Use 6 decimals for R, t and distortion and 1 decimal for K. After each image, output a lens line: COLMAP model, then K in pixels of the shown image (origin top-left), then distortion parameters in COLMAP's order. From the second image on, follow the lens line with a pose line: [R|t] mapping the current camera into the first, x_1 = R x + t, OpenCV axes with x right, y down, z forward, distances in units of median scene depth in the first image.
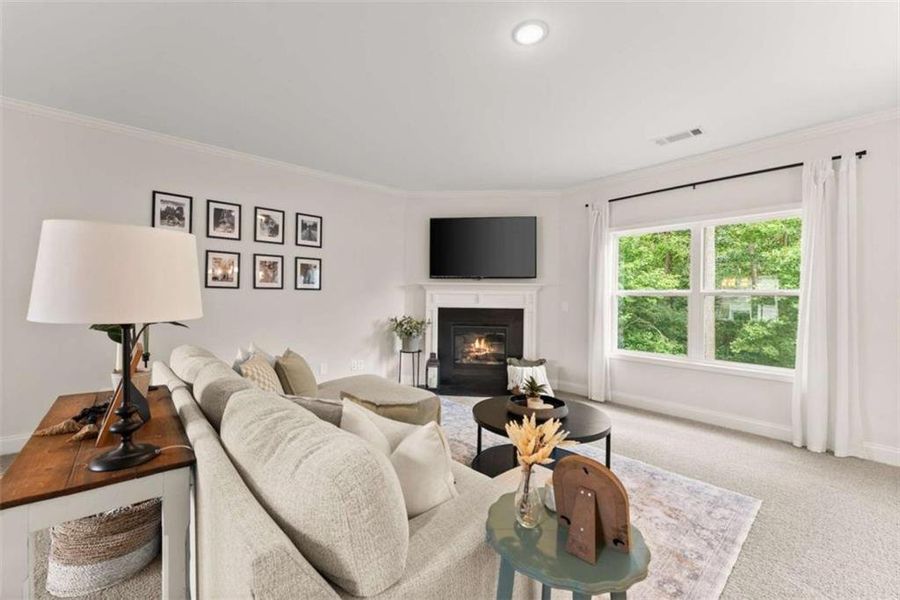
lens RADIAL K [[376.1, 0, 448.7], [0, 376.1, 287.4], [0, 0, 1]] dist [0.000621, 0.000076]
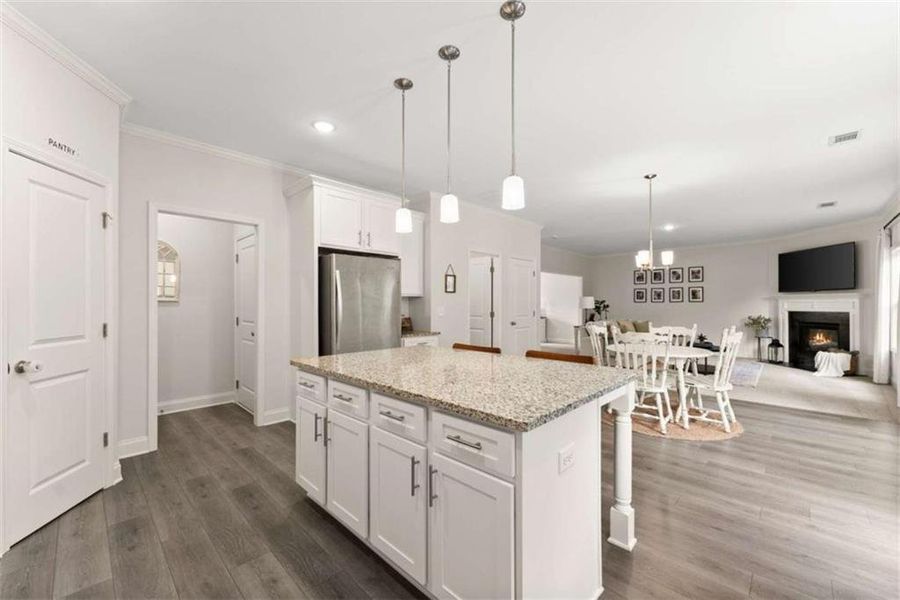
lens RADIAL K [[363.5, 0, 446.1], [0, 363.5, 310.0], [0, 0, 1]] dist [-0.001634, -0.000040]
pose [[0.095575, -0.004705, -0.995411, 1.405712], [0.022470, 0.999744, -0.002568, 0.023060], [0.995169, -0.022121, 0.095656, -0.562671]]
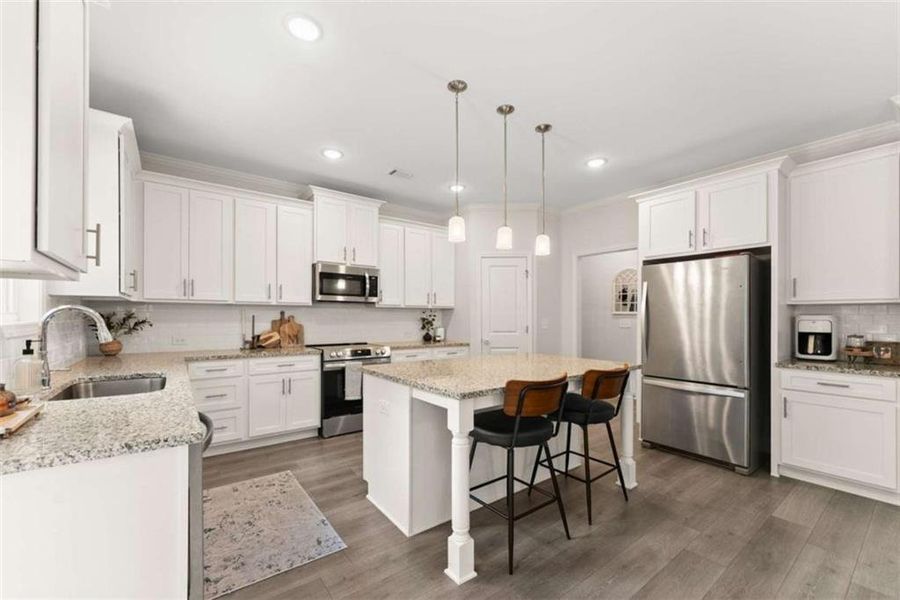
lens RADIAL K [[365.9, 0, 446.6], [0, 365.9, 315.9], [0, 0, 1]] dist [0.000299, 0.000162]
pose [[-0.998234, -0.020013, 0.055929, 1.013406], [-0.021202, 0.999560, -0.020735, 0.027345], [-0.055490, -0.021884, -0.998219, 0.035434]]
